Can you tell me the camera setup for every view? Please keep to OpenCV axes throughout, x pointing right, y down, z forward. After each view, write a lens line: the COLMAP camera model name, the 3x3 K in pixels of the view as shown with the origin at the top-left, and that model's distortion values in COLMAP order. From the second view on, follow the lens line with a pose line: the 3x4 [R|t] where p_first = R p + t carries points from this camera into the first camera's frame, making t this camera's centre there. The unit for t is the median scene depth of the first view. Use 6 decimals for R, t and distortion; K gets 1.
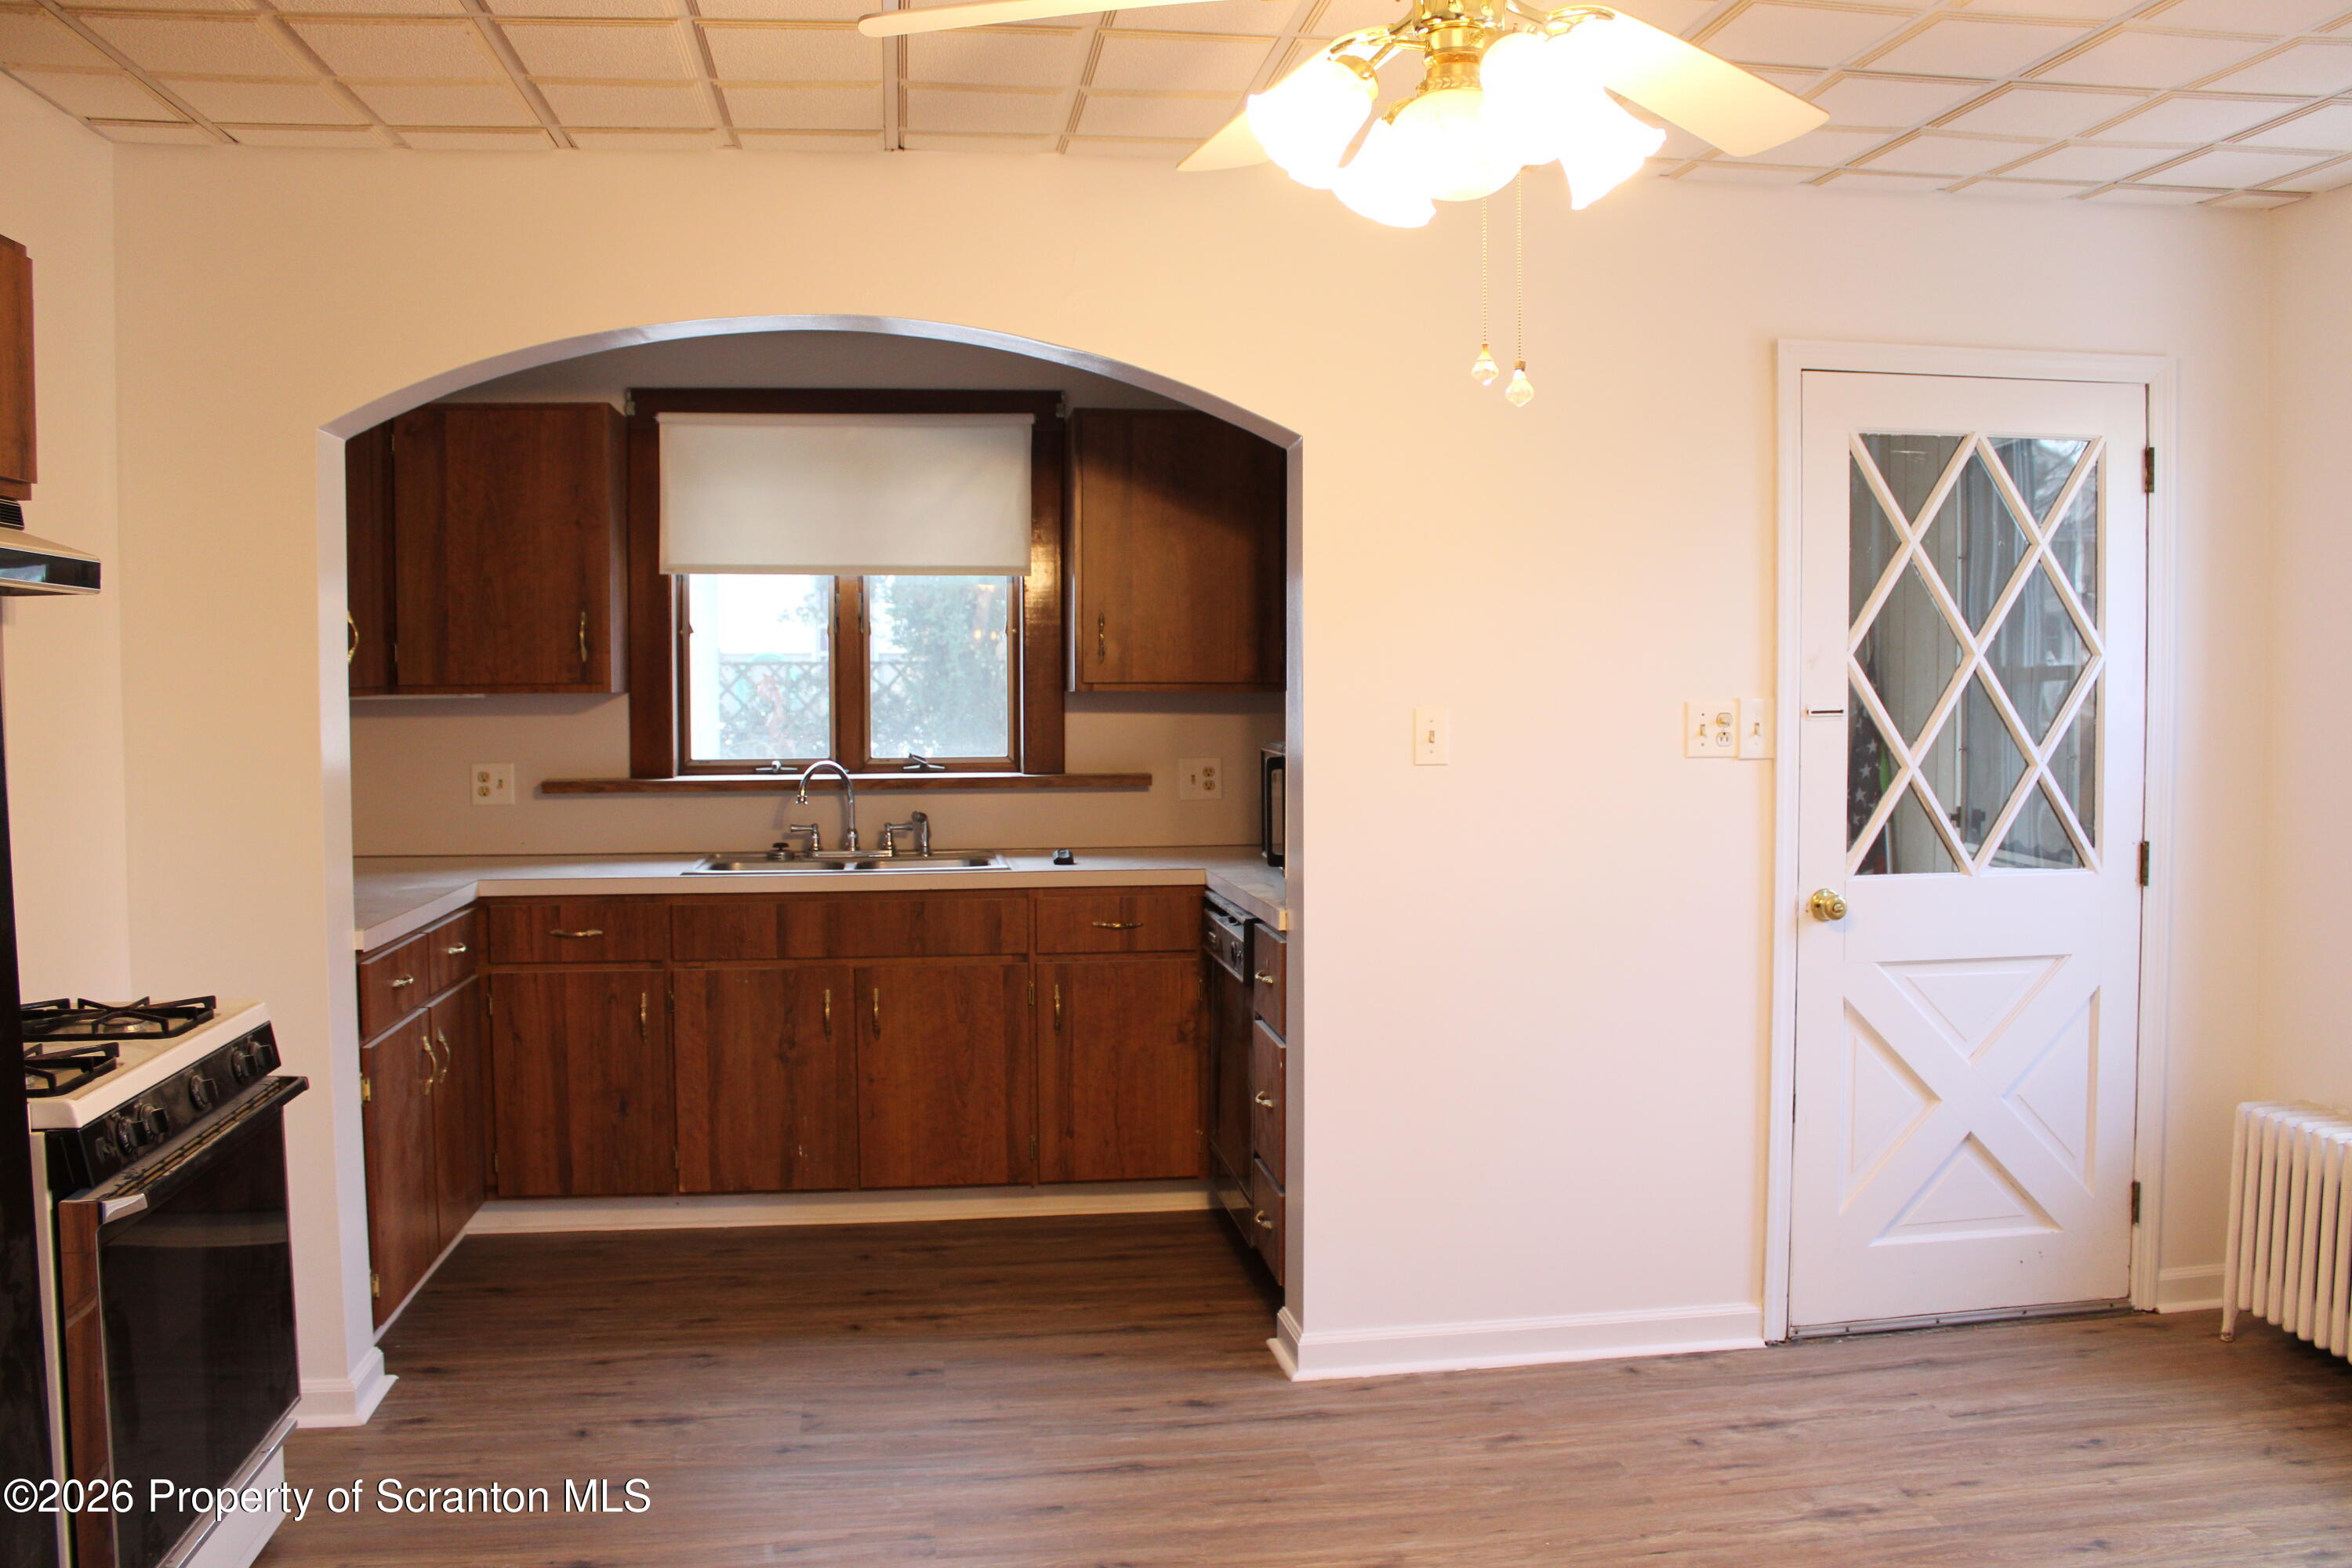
lens RADIAL K [[1962.1, 0, 1181.0], [0, 1962.1, 791.7], [0, 0, 1]] dist [-0.167160, 0.153694]
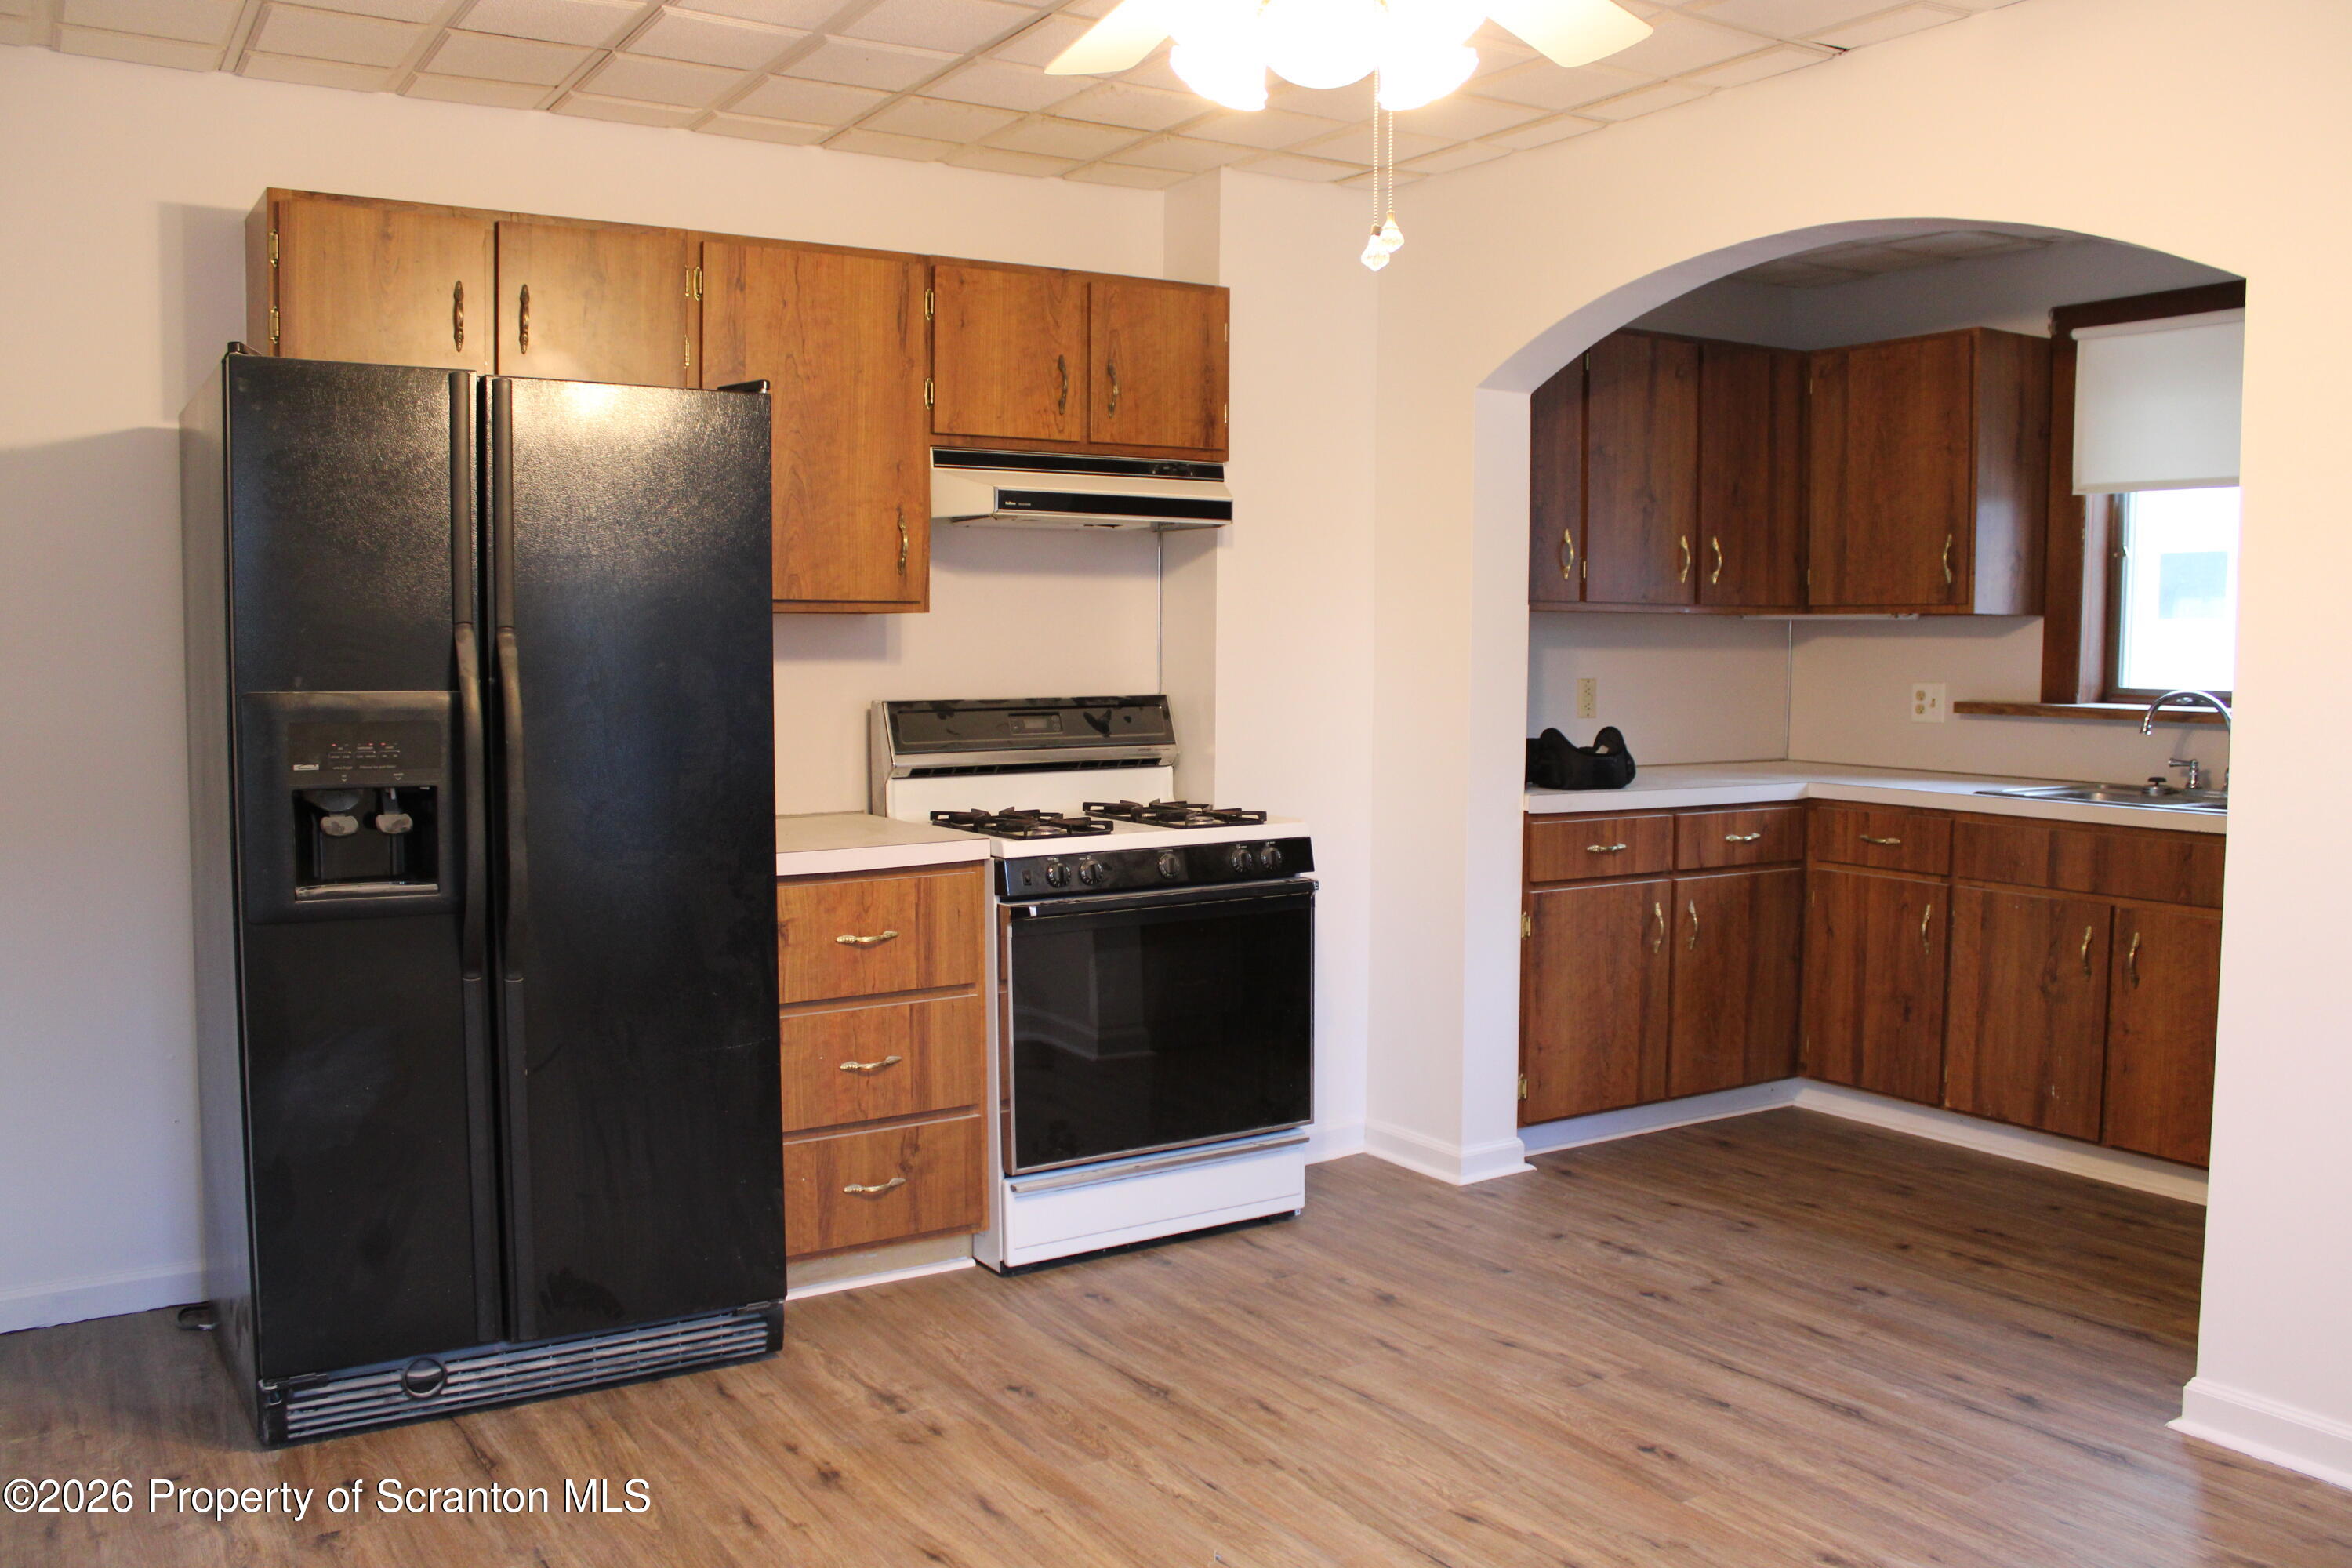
lens RADIAL K [[1962.1, 0, 1181.0], [0, 1962.1, 791.7], [0, 0, 1]] dist [-0.167160, 0.153694]
pose [[0.412271, 0.075764, -0.907905, 0.473221], [-0.057956, 0.996699, 0.056857, 0.009494], [0.909216, 0.029178, 0.415301, 0.216137]]
